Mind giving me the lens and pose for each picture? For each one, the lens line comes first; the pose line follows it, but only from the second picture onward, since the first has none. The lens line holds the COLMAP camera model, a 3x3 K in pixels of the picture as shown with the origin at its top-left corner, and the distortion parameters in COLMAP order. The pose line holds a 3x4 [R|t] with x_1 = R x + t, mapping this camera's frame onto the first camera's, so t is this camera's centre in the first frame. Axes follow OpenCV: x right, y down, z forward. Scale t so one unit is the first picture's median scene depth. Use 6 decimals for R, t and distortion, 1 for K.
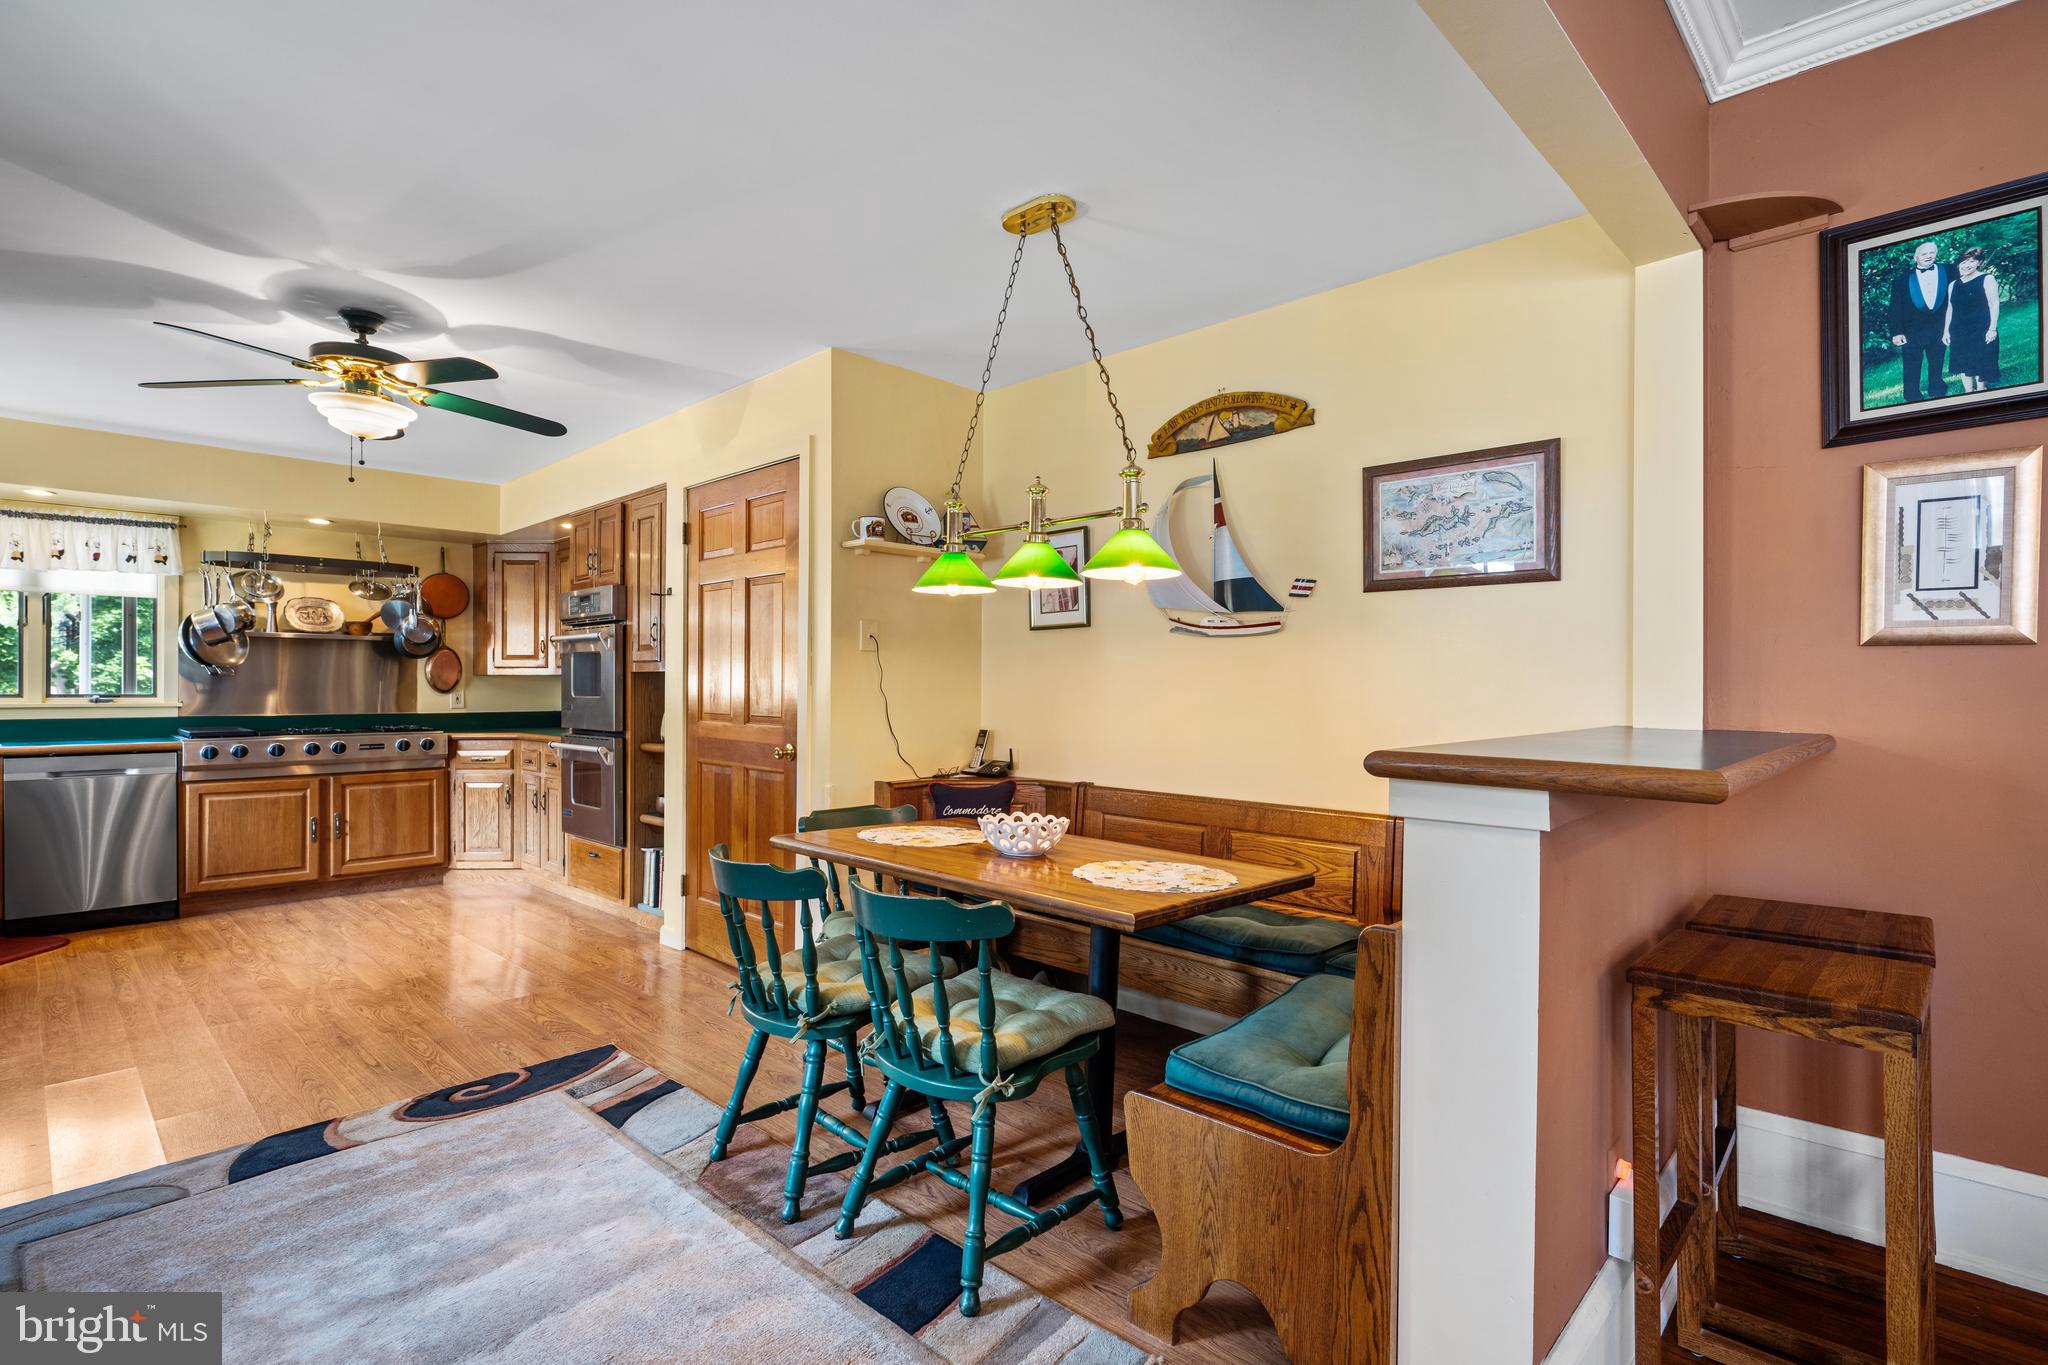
lens RADIAL K [[965.8, 0, 1026.0], [0, 965.8, 691.5], [0, 0, 1]] dist [-0.000843, 0.000489]
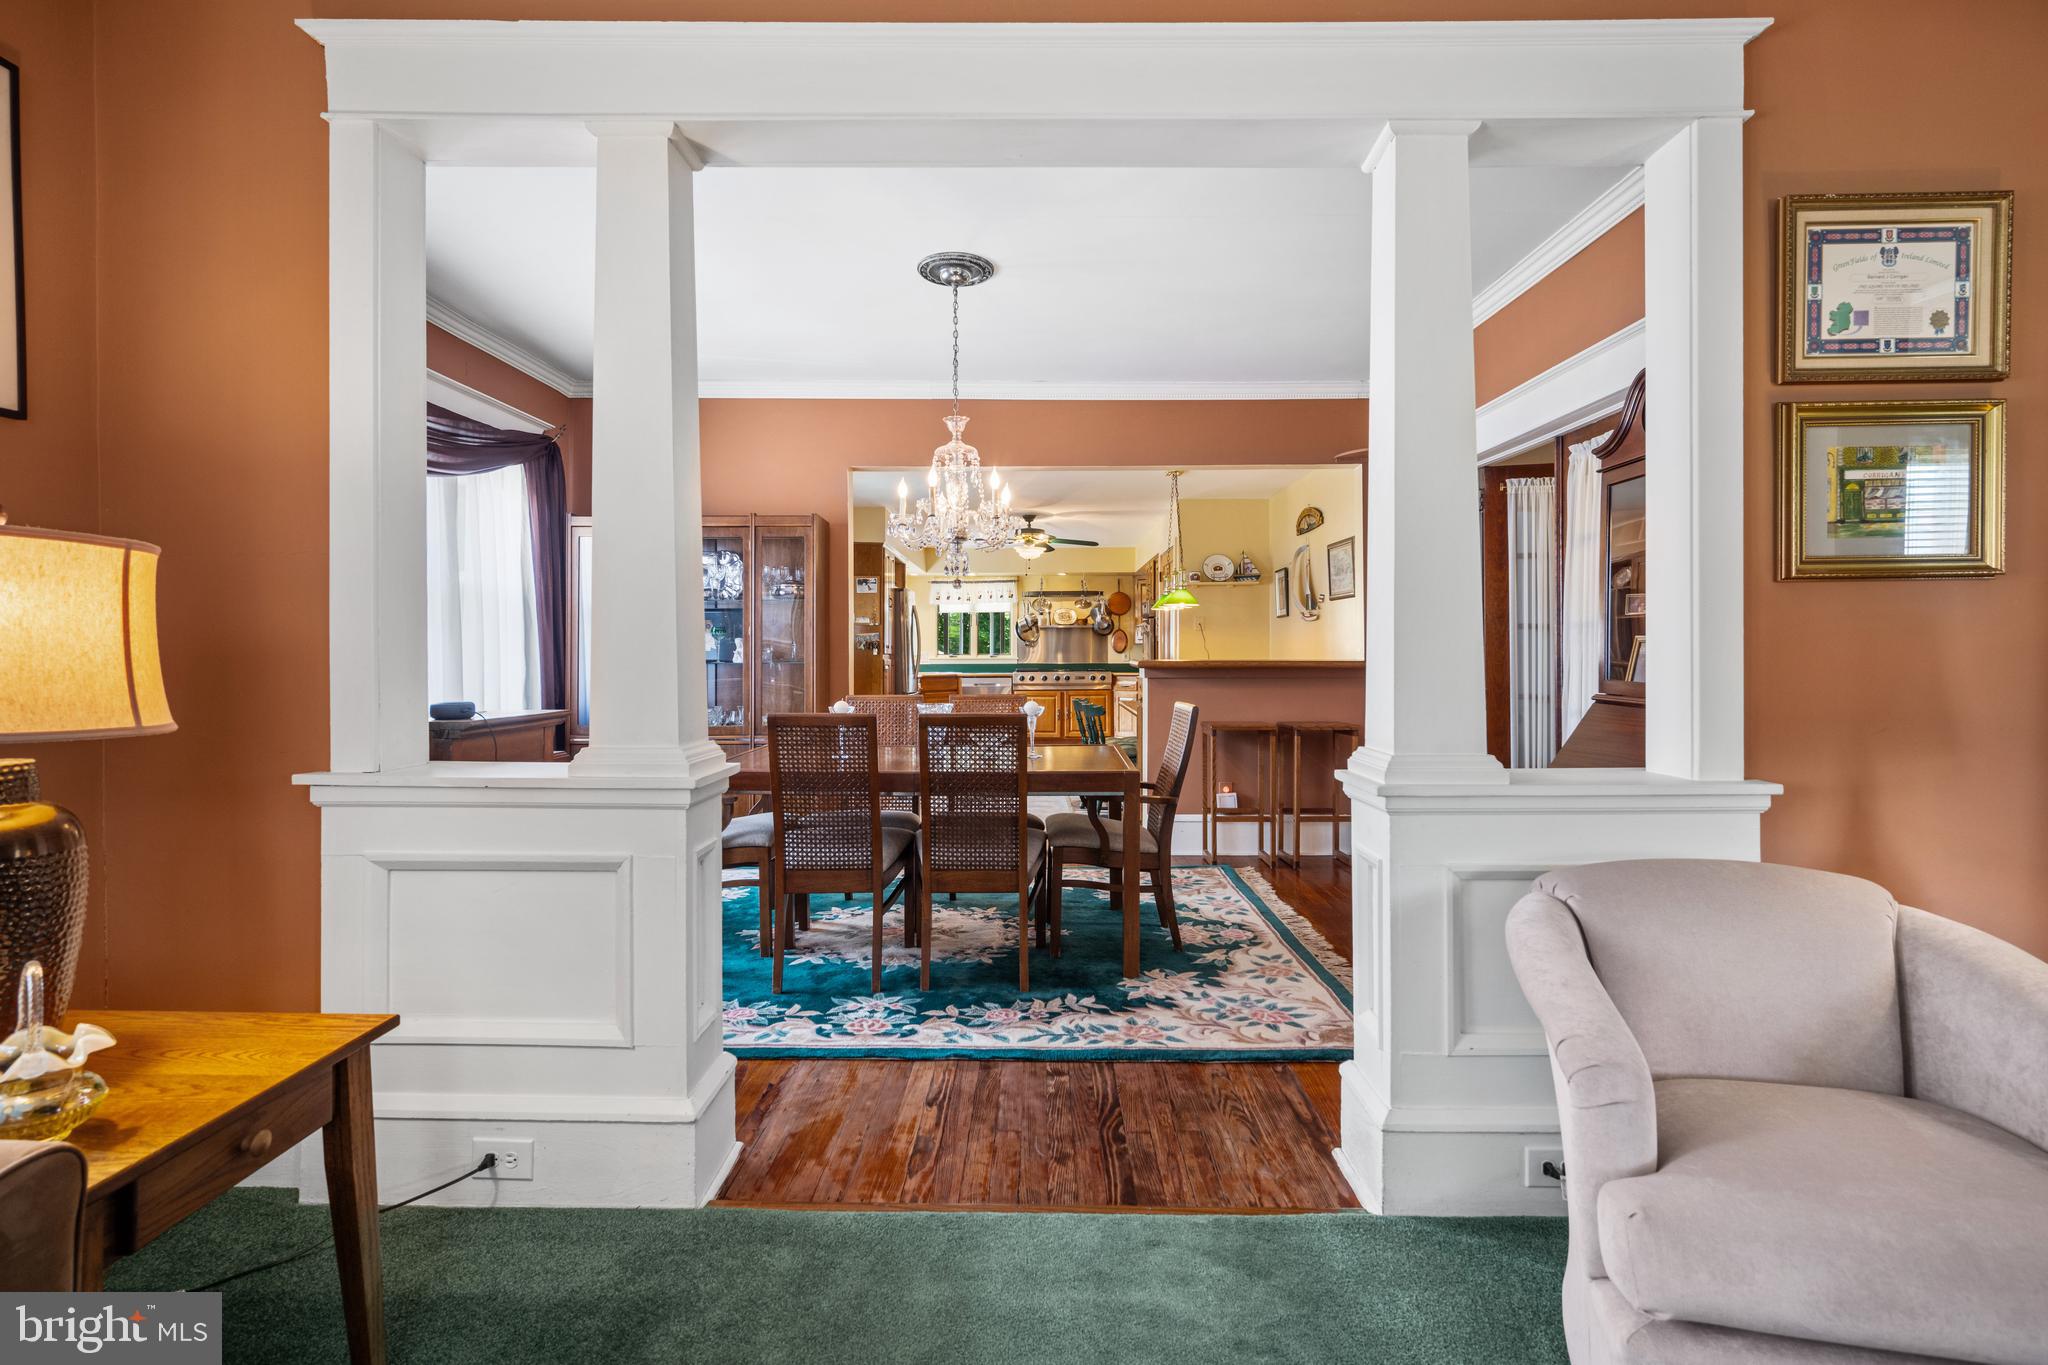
lens RADIAL K [[965.8, 0, 1019.3], [0, 965.8, 665.8], [0, 0, 1]] dist [-0.000843, 0.000489]
pose [[0.681741, 0.003414, -0.731585, 0.773082], [0.000845, 0.999985, 0.005454, 0.017951], [0.731593, -0.004336, 0.681728, -0.539330]]
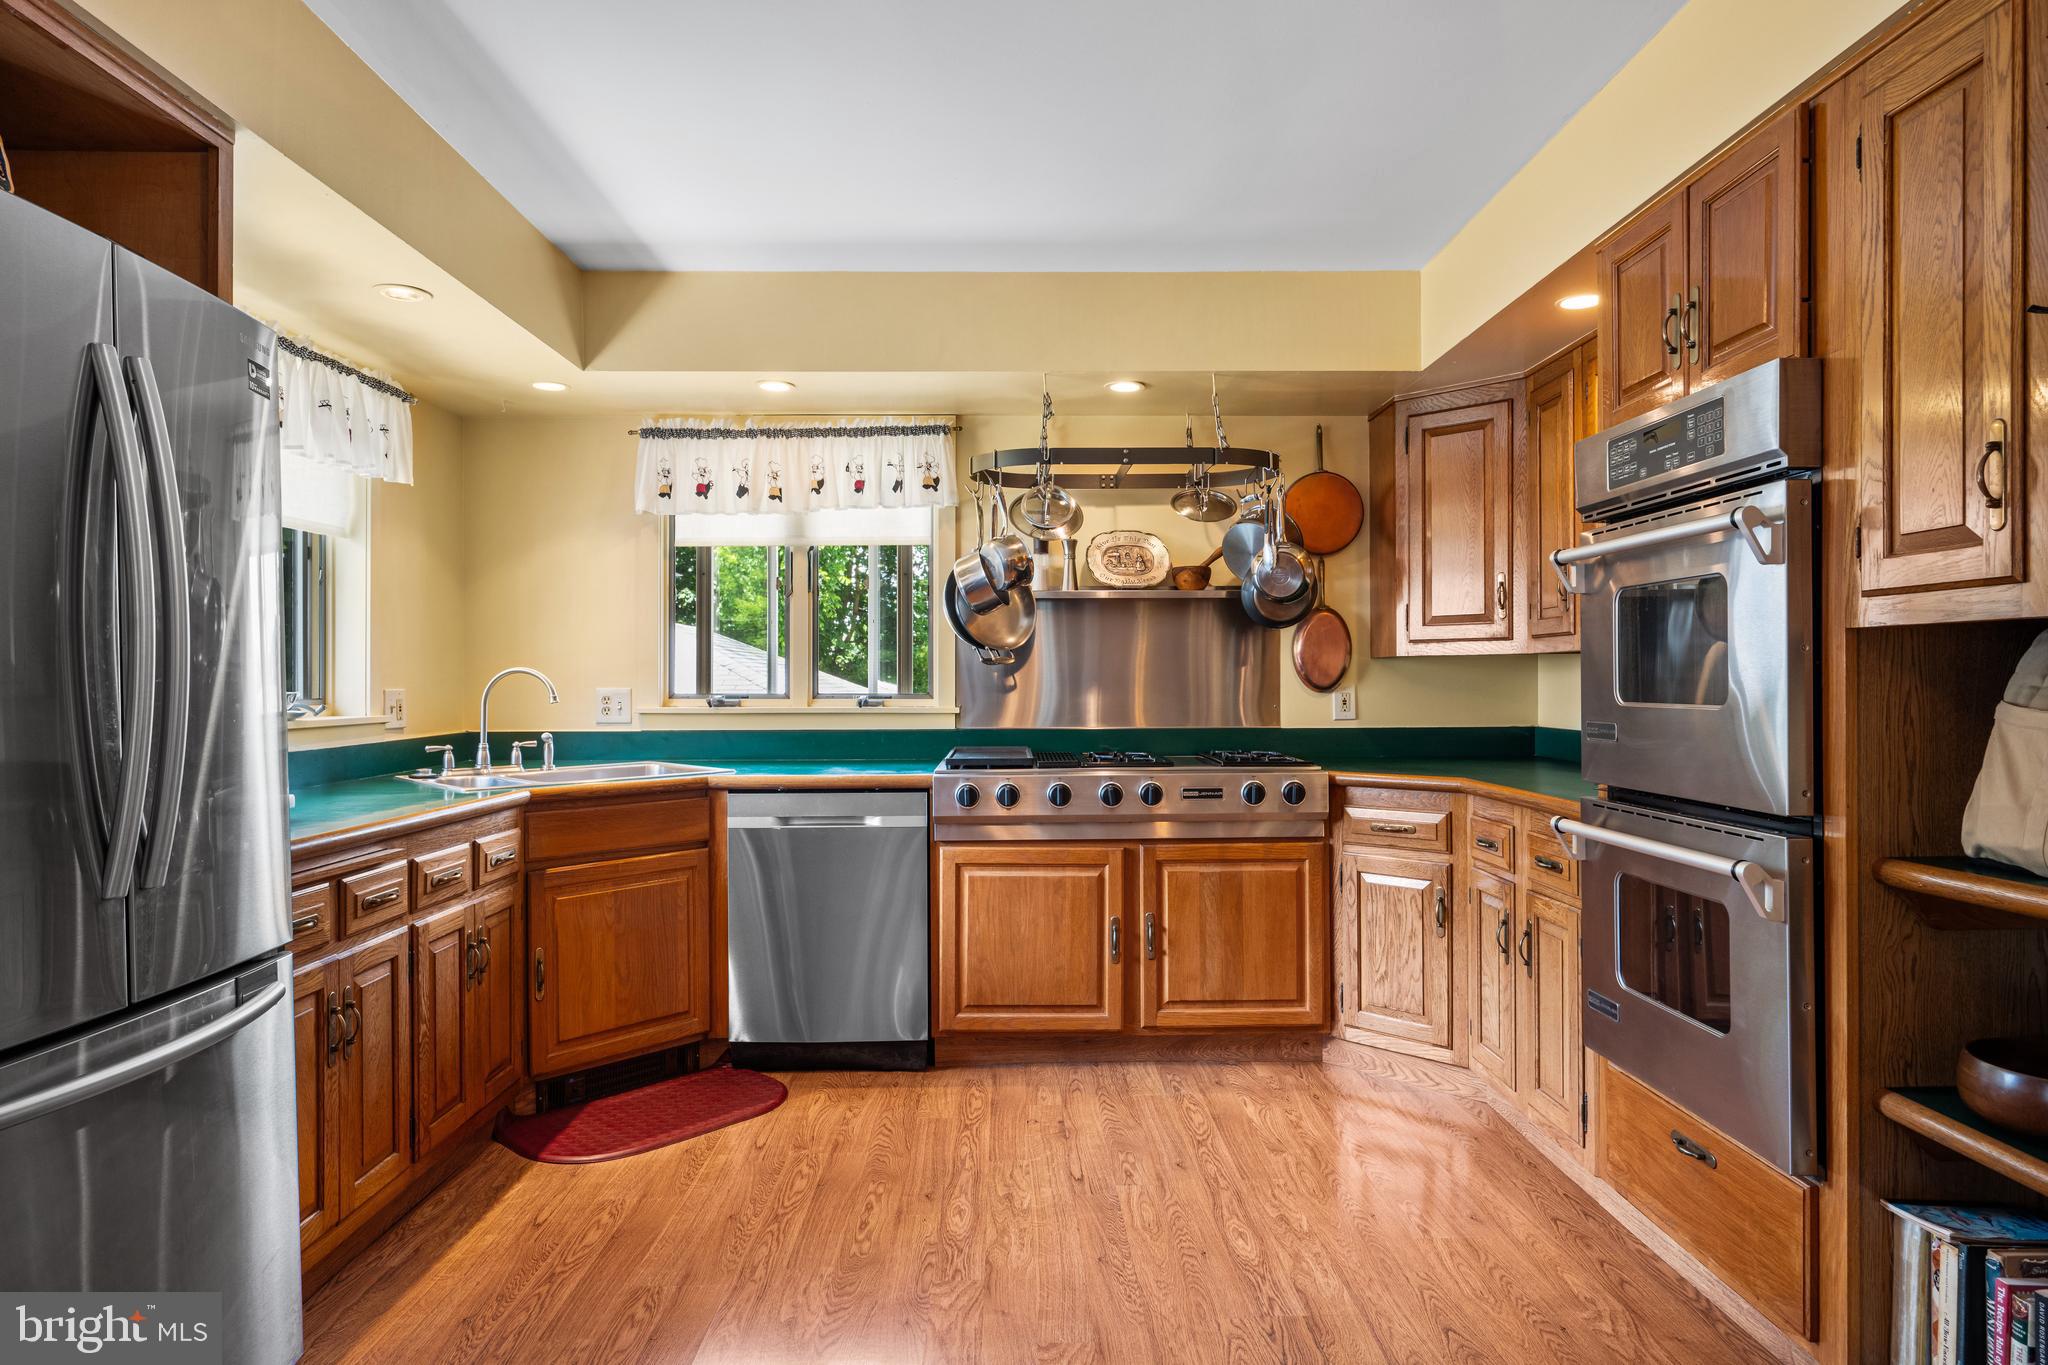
lens RADIAL K [[1187.7, 0, 1033.5], [0, 1187.7, 674.3], [0, 0, 1]] dist [-0.005846, 0.001270]
pose [[0.707612, -0.008395, -0.706552, -0.275148], [0.002114, 0.999950, -0.009764, -0.002169], [0.706598, 0.005416, 0.707594, 0.461446]]
